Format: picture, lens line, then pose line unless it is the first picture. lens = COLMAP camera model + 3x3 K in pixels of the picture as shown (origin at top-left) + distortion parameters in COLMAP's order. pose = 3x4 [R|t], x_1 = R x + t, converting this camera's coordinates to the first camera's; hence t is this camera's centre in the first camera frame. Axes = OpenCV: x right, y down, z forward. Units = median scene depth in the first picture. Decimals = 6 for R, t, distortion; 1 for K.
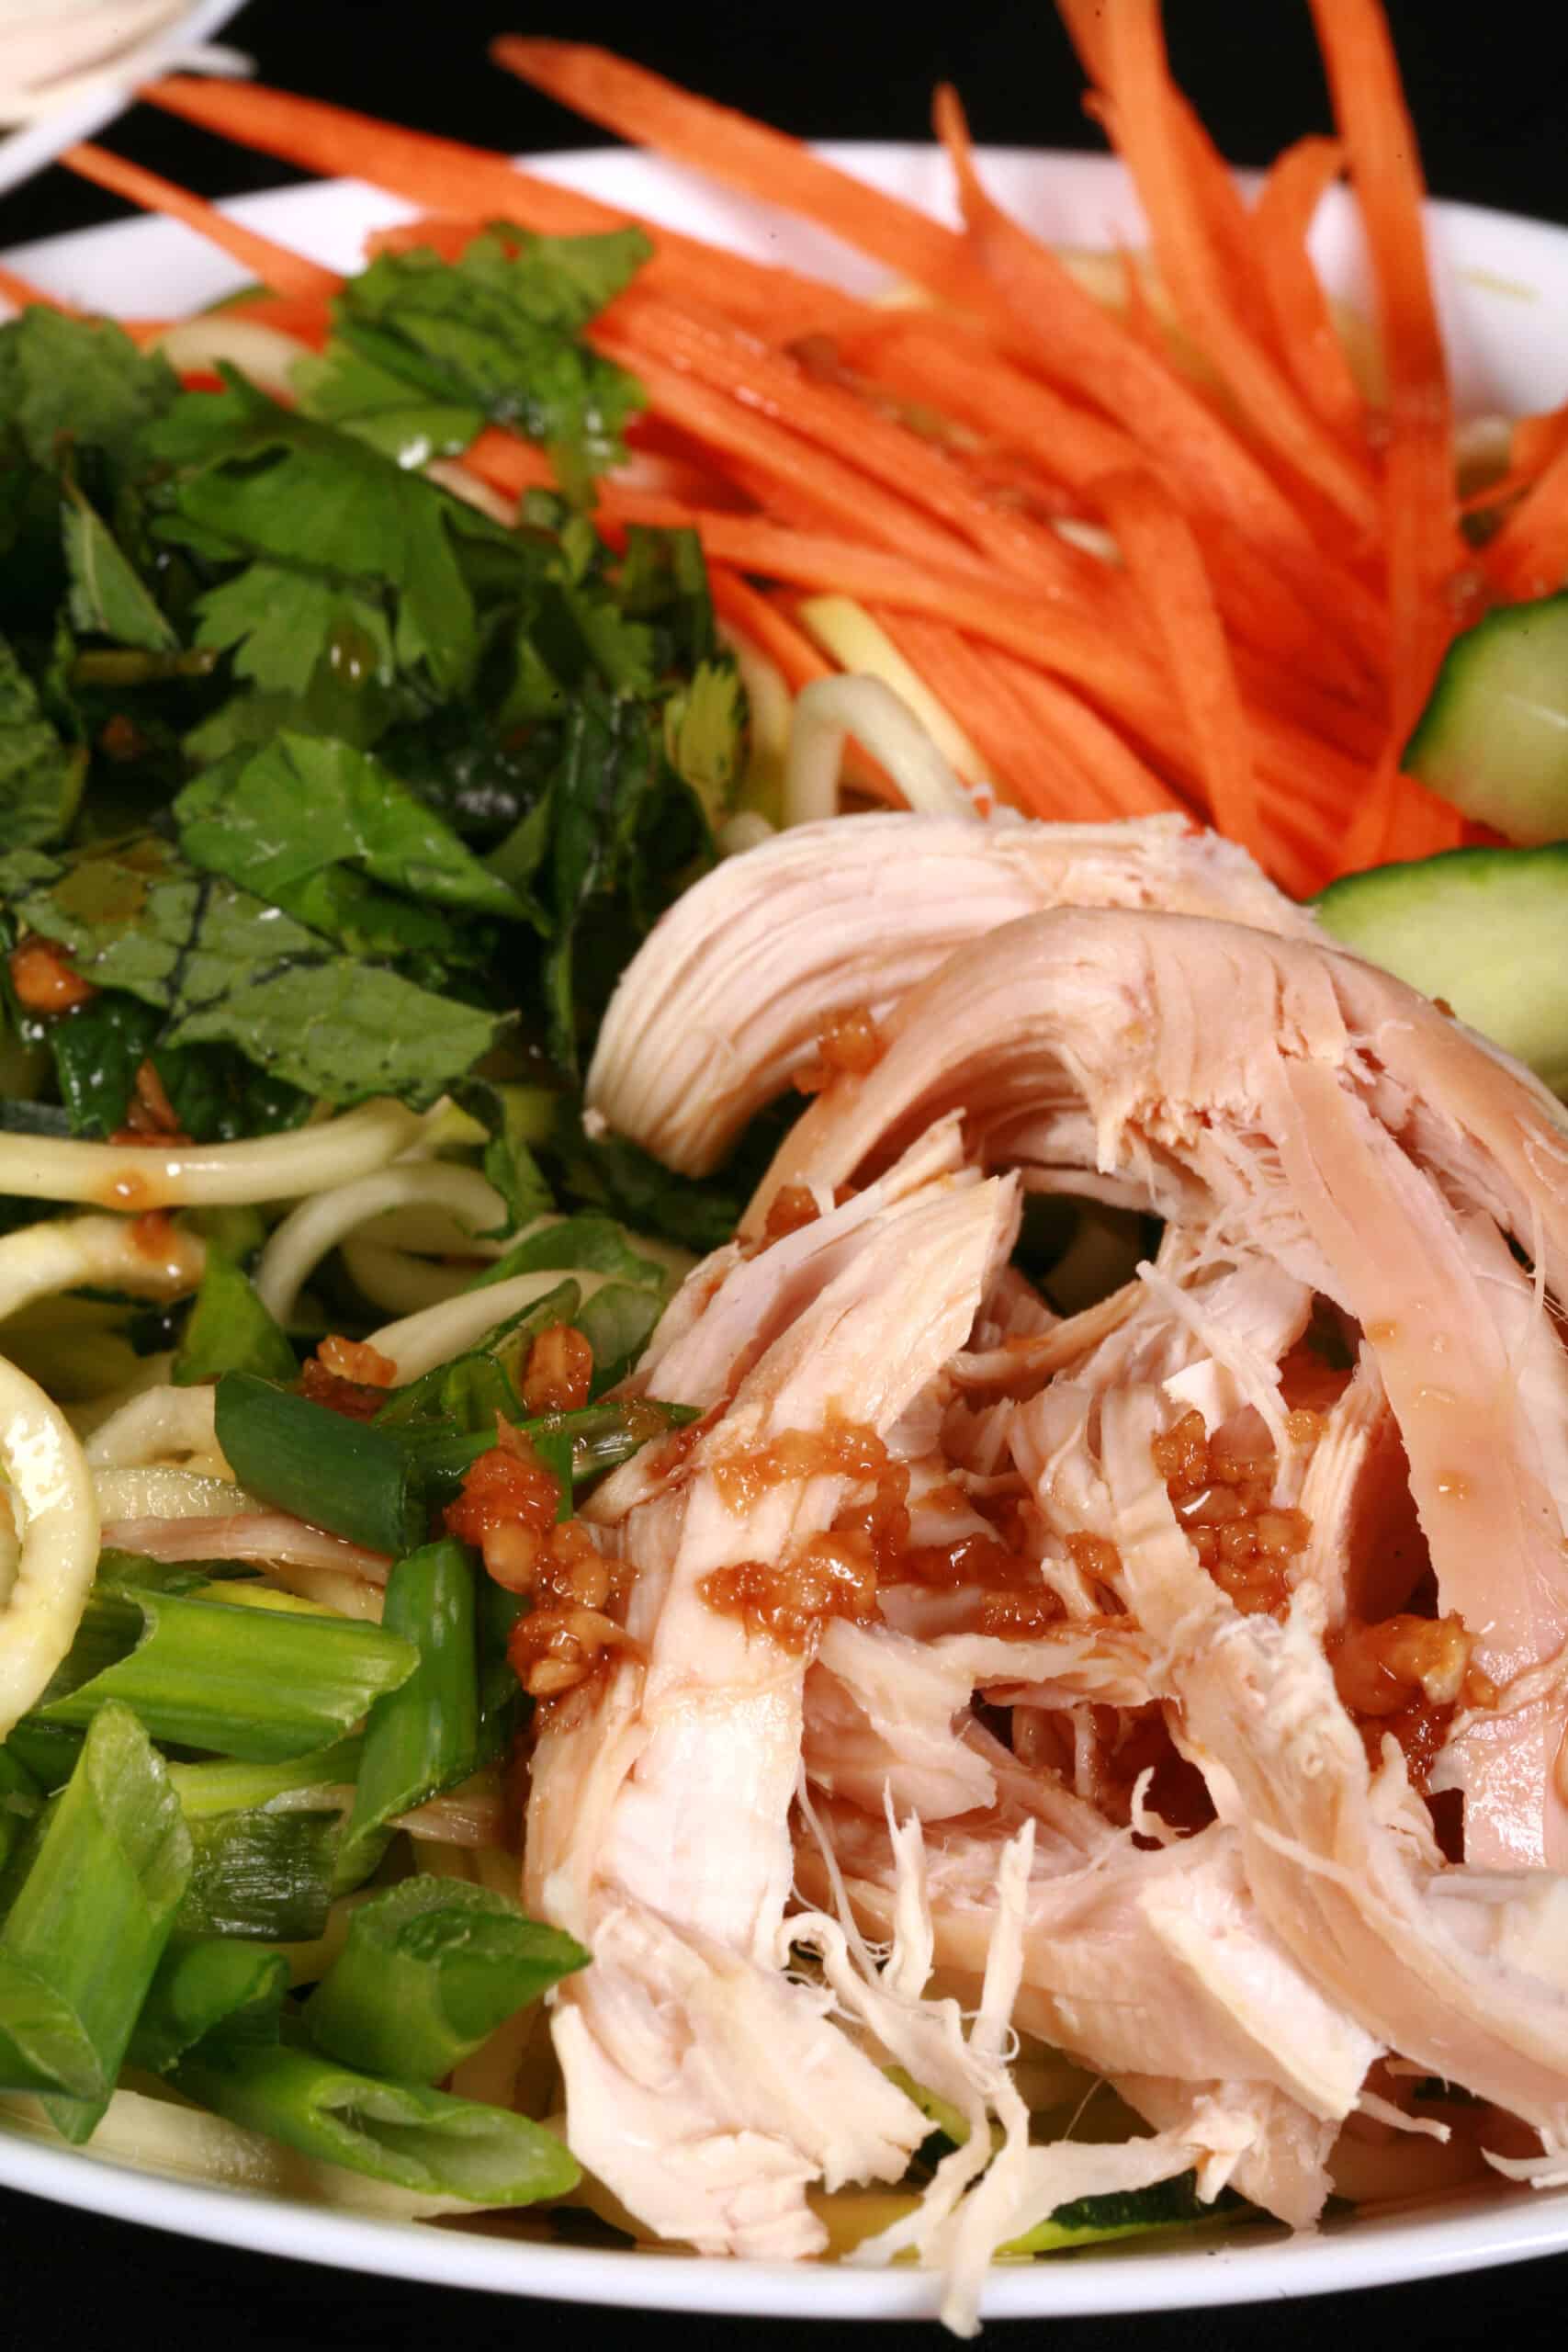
lens RADIAL K [[10934.0, 0, 784.0], [0, 10934.0, 1176.0], [0, 0, 1]] dist [-0.216346, -5.446276]
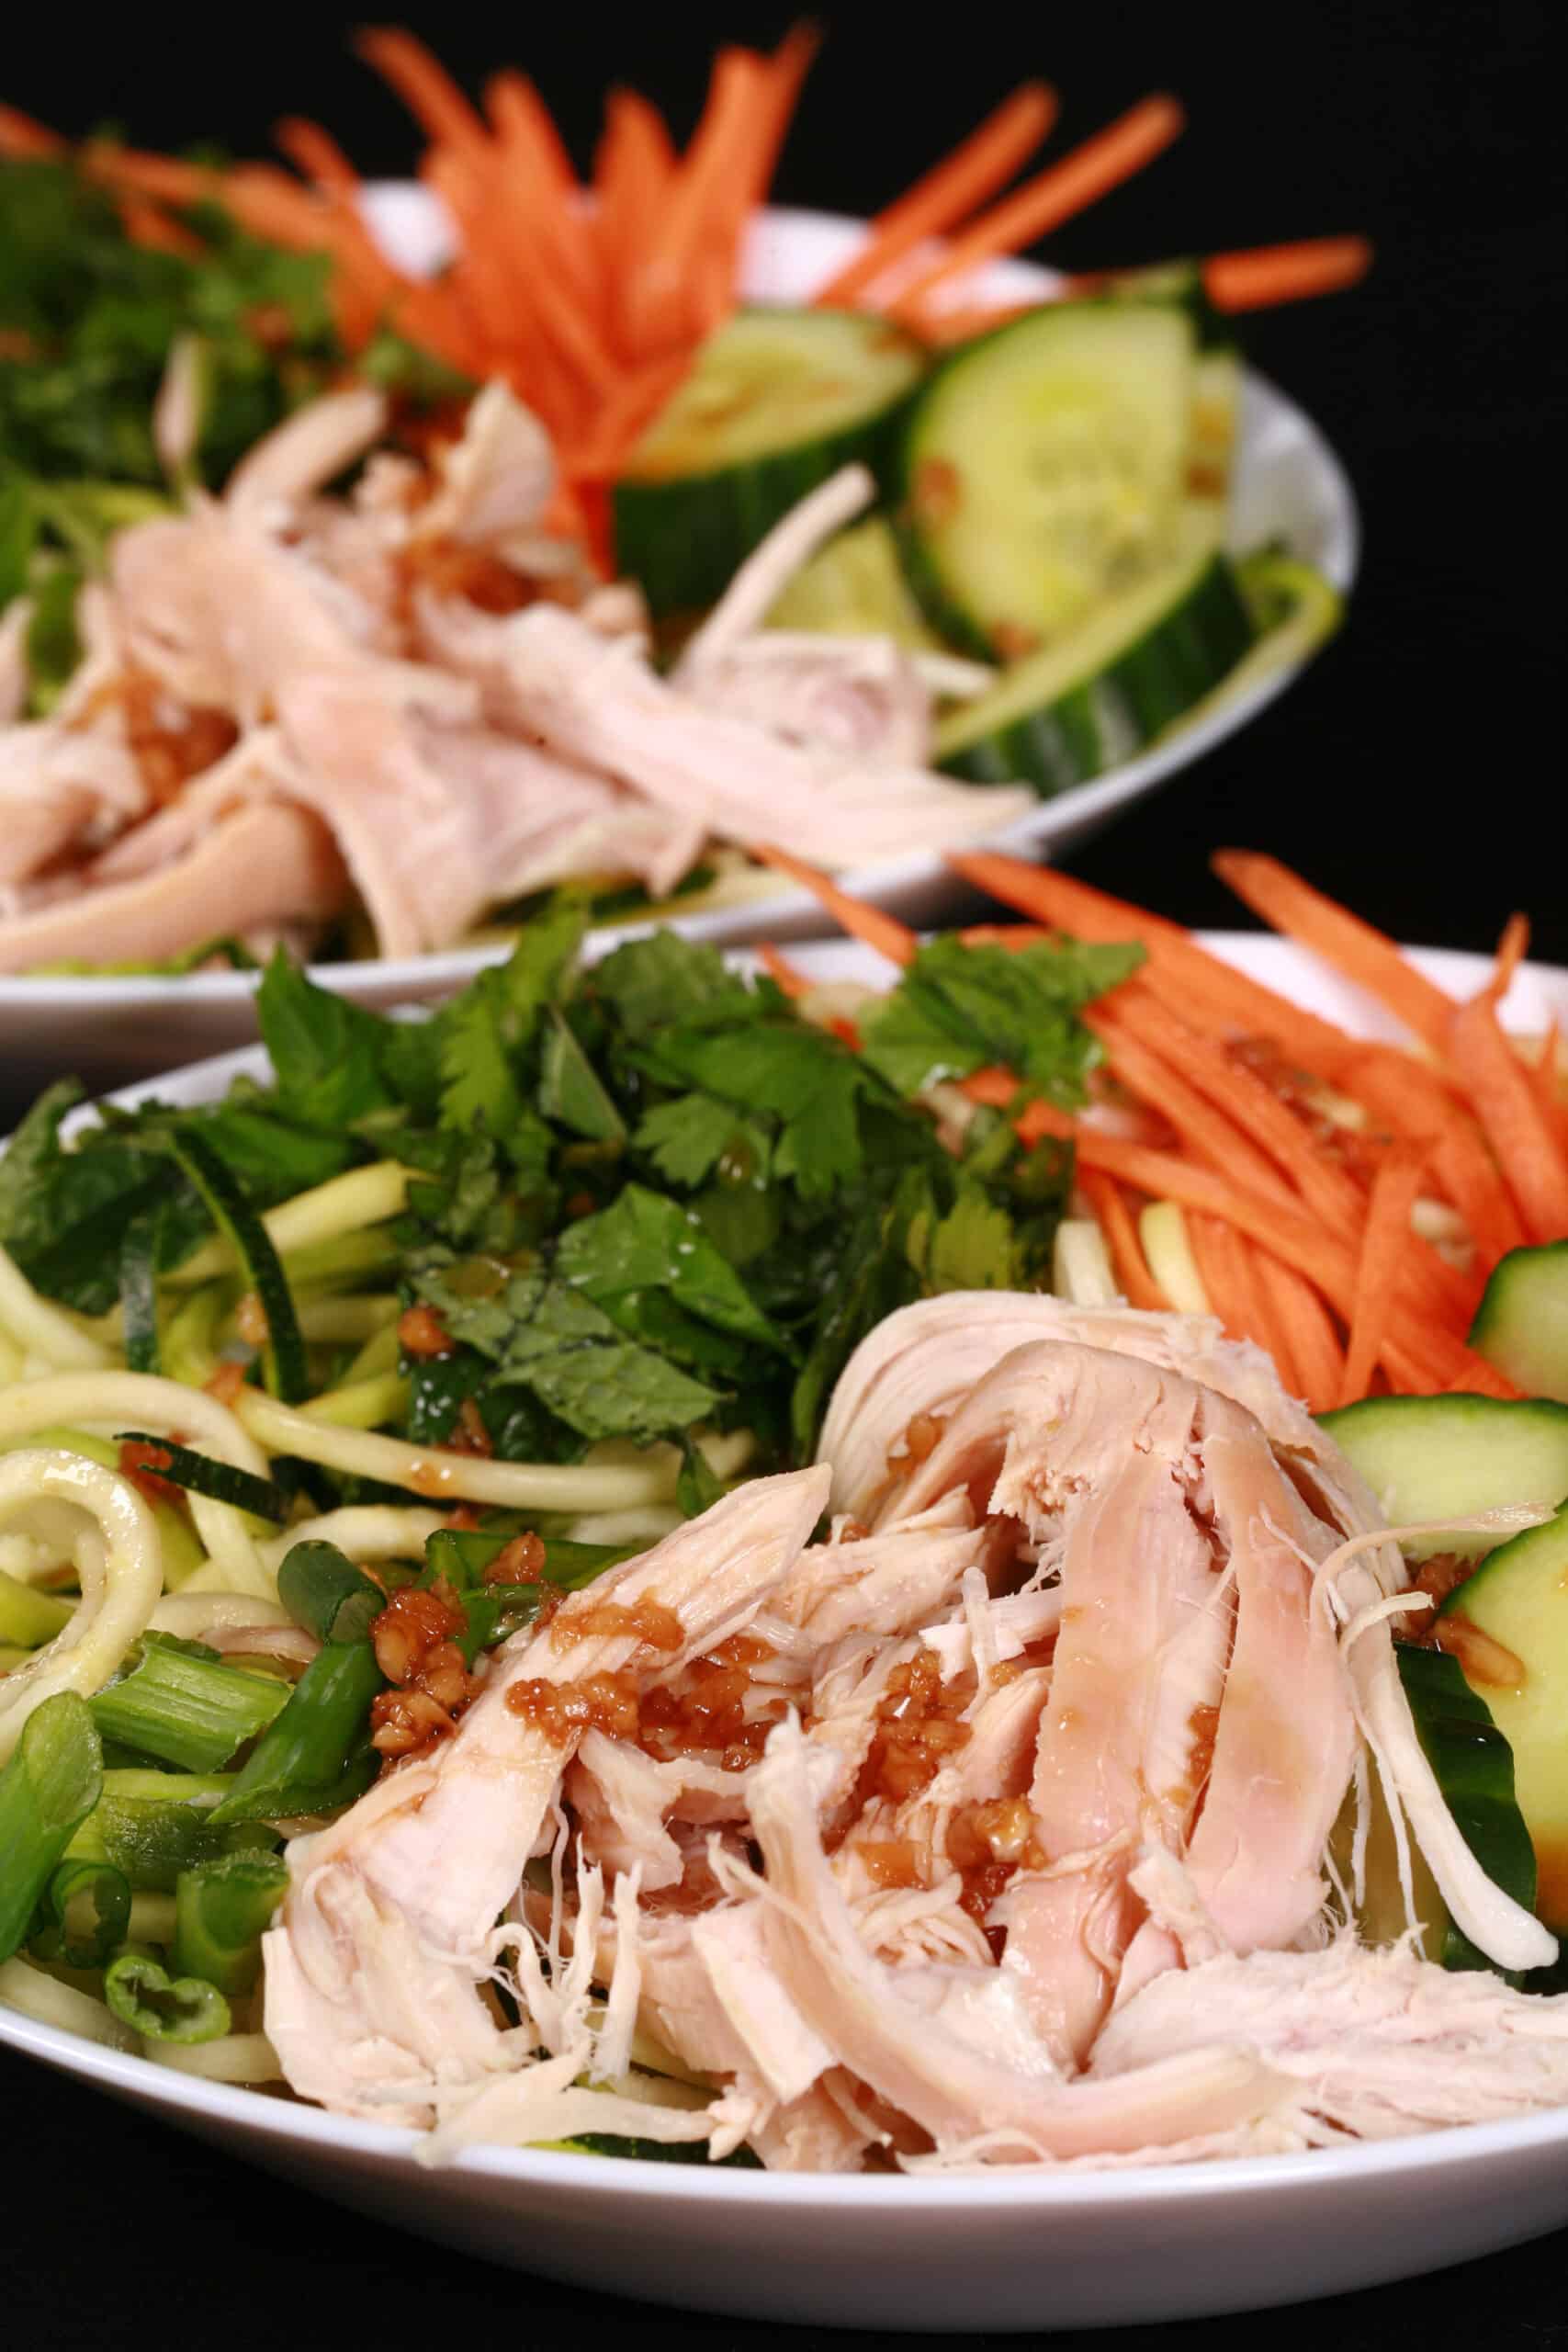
lens RADIAL K [[10934.0, 0, 784.0], [0, 10934.0, 1176.0], [0, 0, 1]] dist [-0.216346, -5.446276]
pose [[0.897594, 0.105278, -0.428067, 0.579167], [-0.186494, 0.970572, -0.152349, 0.169388], [0.399431, 0.216579, 0.890813, -0.225826]]
